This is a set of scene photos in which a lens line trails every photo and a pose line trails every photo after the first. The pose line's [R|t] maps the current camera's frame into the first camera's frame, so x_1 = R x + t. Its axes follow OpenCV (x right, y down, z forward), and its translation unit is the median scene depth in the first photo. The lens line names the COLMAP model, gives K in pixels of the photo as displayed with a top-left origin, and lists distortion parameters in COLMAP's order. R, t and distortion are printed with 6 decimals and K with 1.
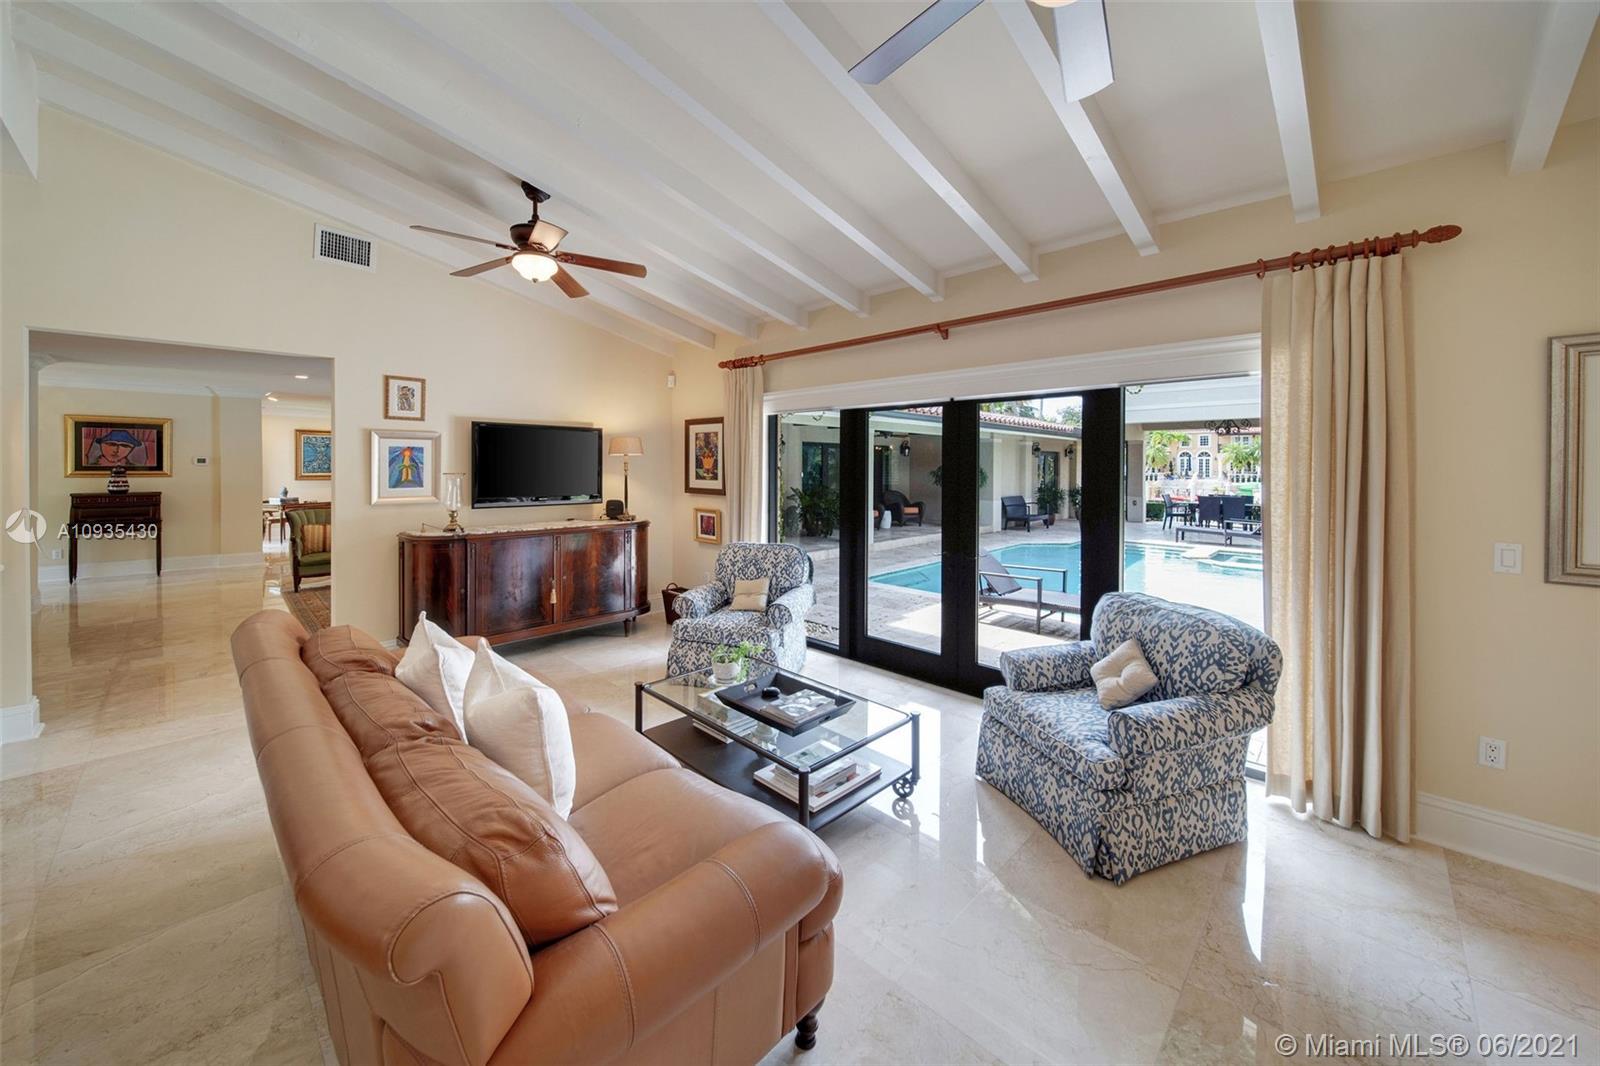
lens RADIAL K [[569.0, 0, 738.9], [0, 569.0, 470.0], [0, 0, 1]] dist [-0.000002, -0.000460]
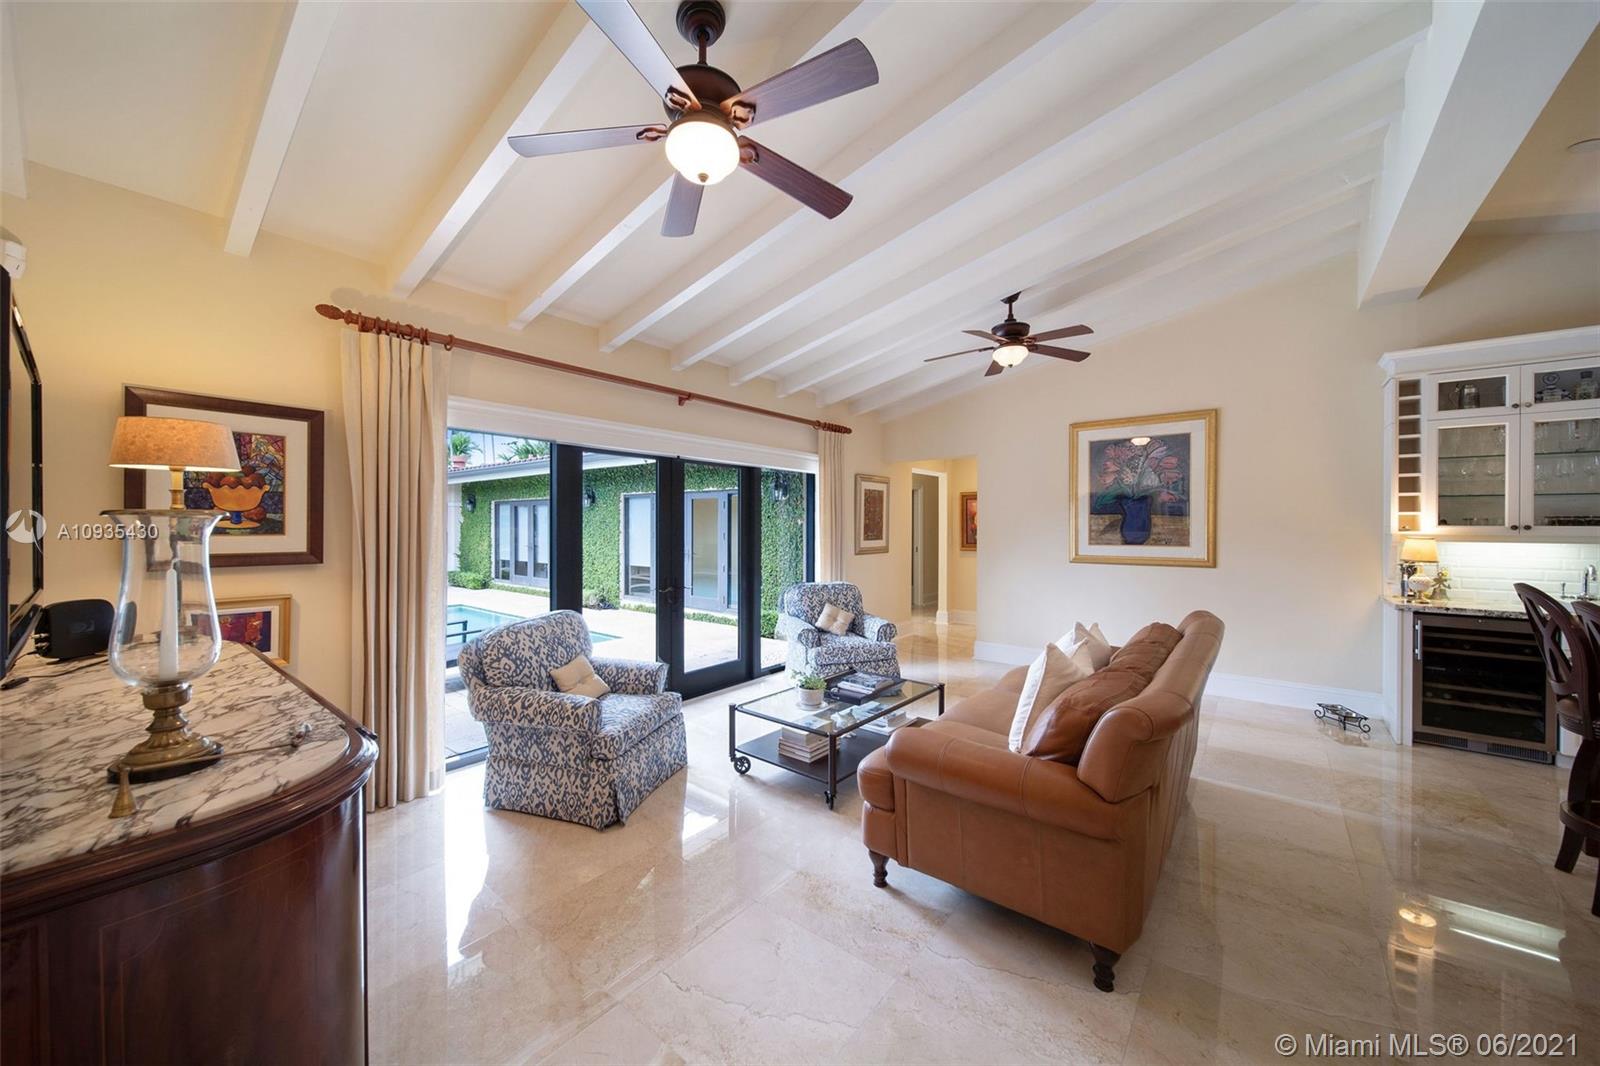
lens RADIAL K [[628.5, 0, 809.1], [0, 628.5, 528.2], [0, 0, 1]] dist [0.002311, -0.001930]
pose [[-0.184257, -0.006413, 0.982857, -0.682710], [0.002087, 0.999974, 0.006916, 0.010895], [-0.982876, 0.003326, -0.184239, 0.693589]]
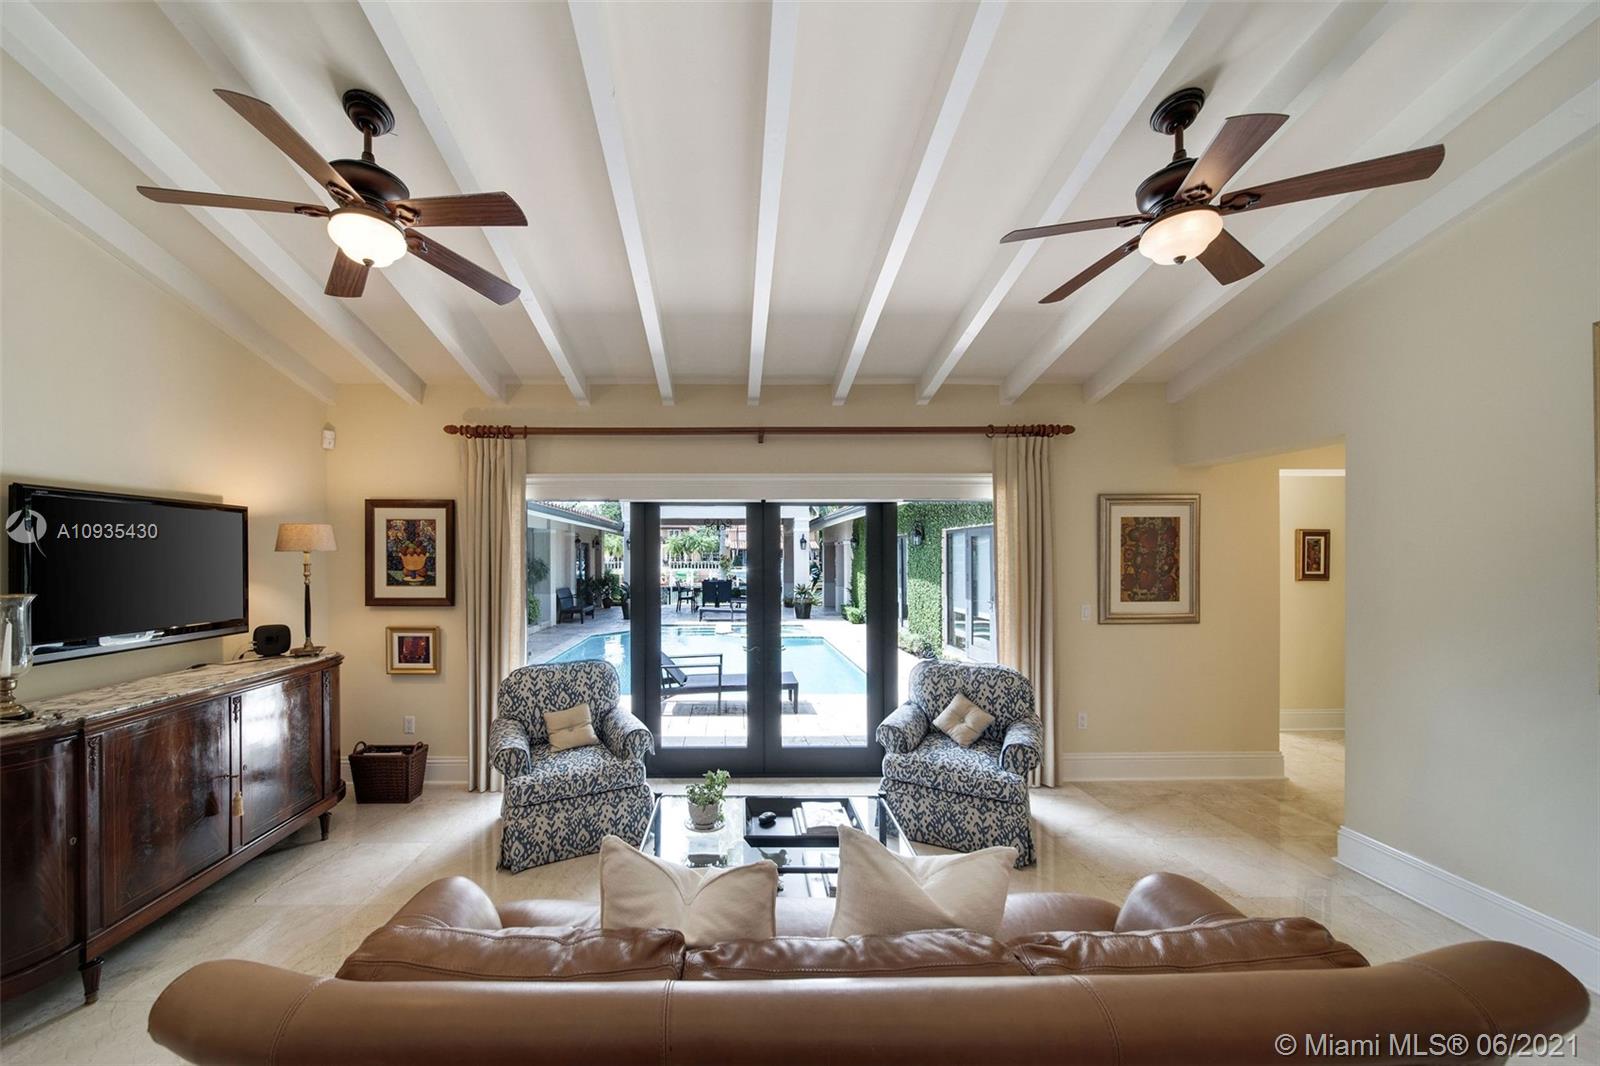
lens RADIAL K [[632.8, 0, 708.6], [0, 632.8, 553.3], [0, 0, 1]] dist [0.000794, 0.001444]
pose [[0.690176, -0.003248, 0.723634, -0.390024], [0.011296, 0.999916, -0.006286, -0.015006], [-0.723553, 0.012513, 0.690155, 0.191365]]
